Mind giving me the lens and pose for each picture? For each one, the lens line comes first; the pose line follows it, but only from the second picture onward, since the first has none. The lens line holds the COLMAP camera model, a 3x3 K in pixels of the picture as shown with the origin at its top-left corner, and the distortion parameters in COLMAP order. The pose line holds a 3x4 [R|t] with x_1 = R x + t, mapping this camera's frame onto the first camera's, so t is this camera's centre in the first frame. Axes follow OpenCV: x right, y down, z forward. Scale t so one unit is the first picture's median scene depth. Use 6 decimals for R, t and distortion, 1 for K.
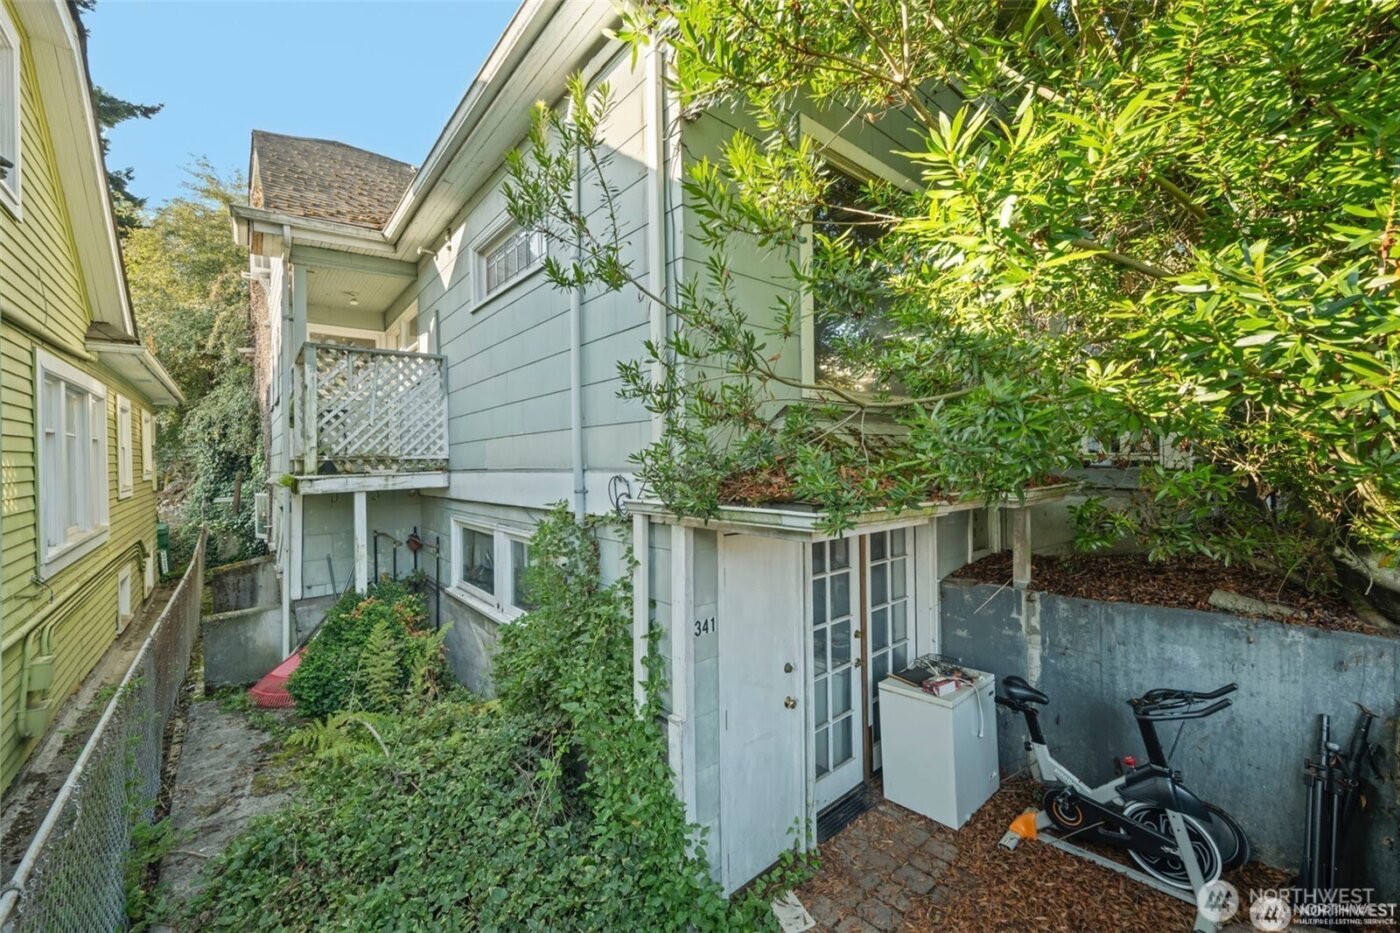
lens RADIAL K [[557.0, 0, 698.5], [0, 557.0, 461.3], [0, 0, 1]] dist [-0.001994, -0.000485]
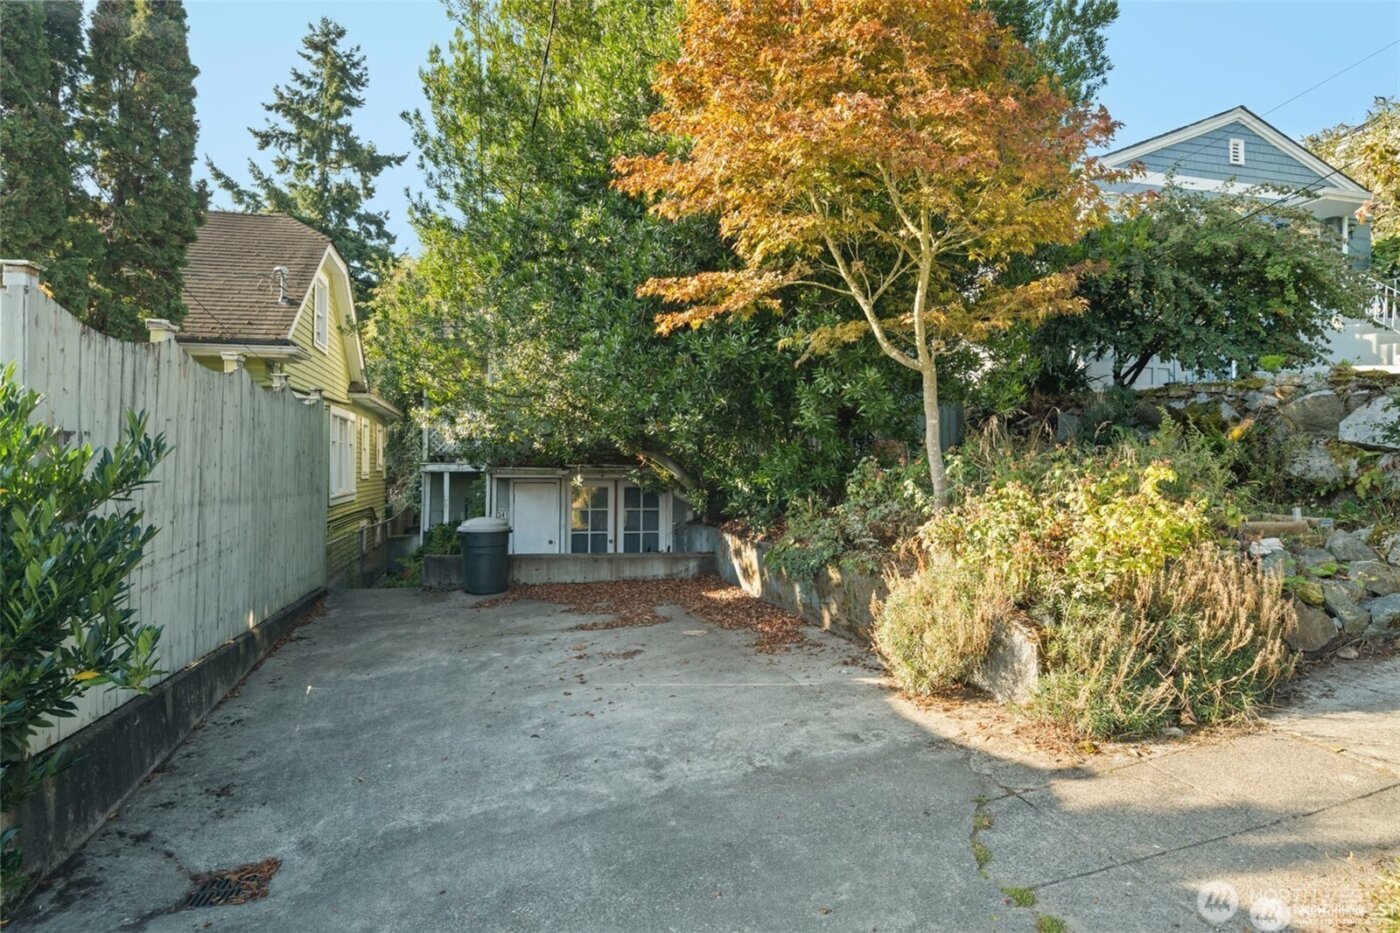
lens RADIAL K [[850.6, 0, 698.9], [0, 850.6, 464.0], [0, 0, 1]] dist [-0.001258, -0.000283]
pose [[0.898063, 0.014690, -0.439621, 1.951590], [-0.021227, 0.999725, -0.009957, 0.049943], [0.439354, 0.018274, 0.898128, -1.679926]]
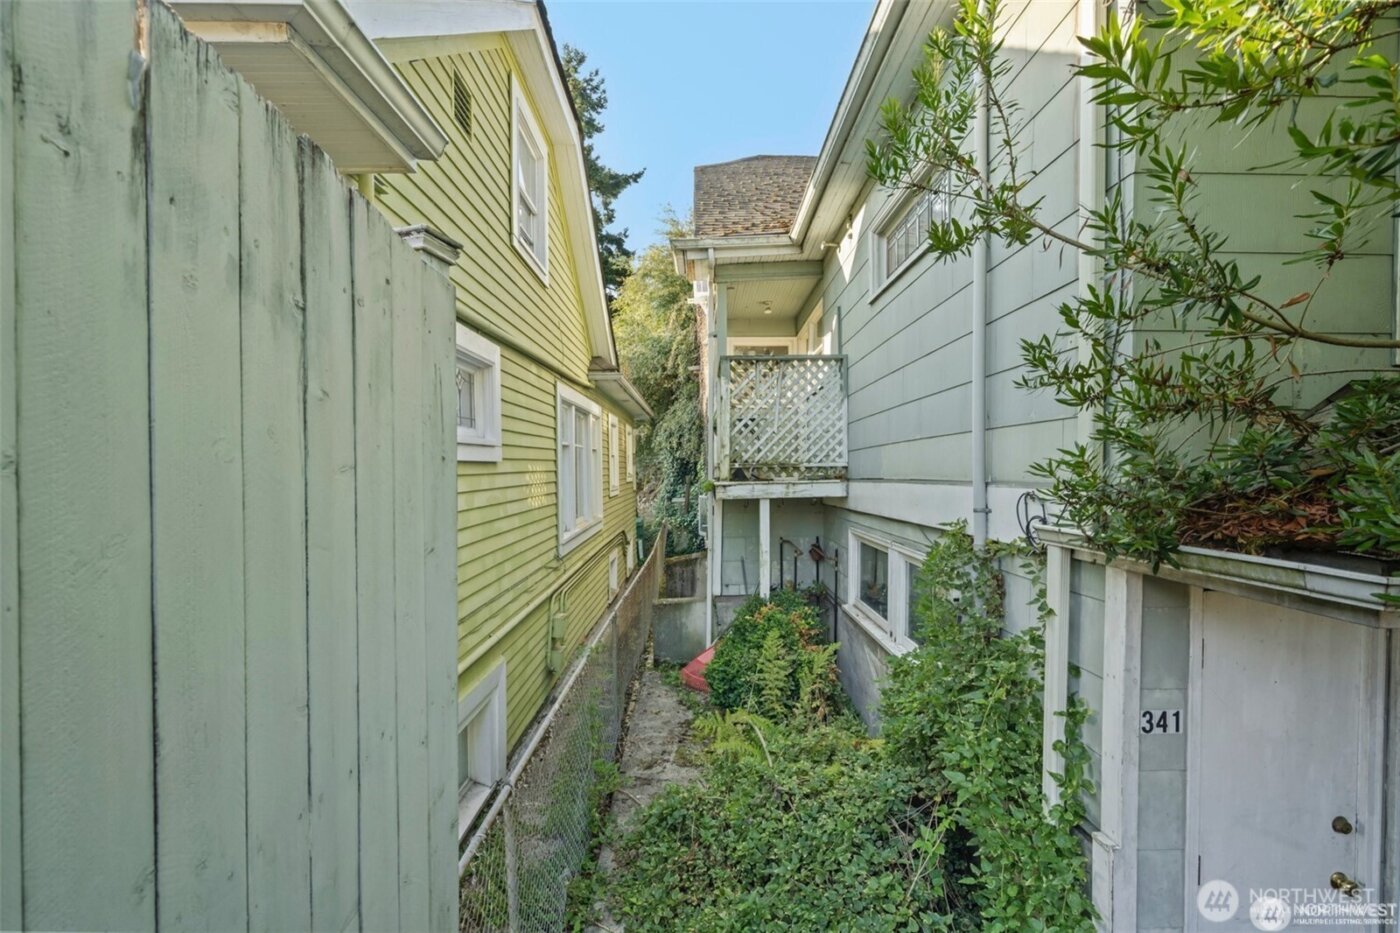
lens RADIAL K [[630.3, 0, 704.9], [0, 630.3, 486.8], [0, 0, 1]] dist [-0.002749, 0.001000]
pose [[0.777483, 0.026231, -0.628356, 0.037723], [-0.007029, 0.999430, 0.033024, -0.005248], [0.628864, -0.021259, 0.777224, 0.050228]]
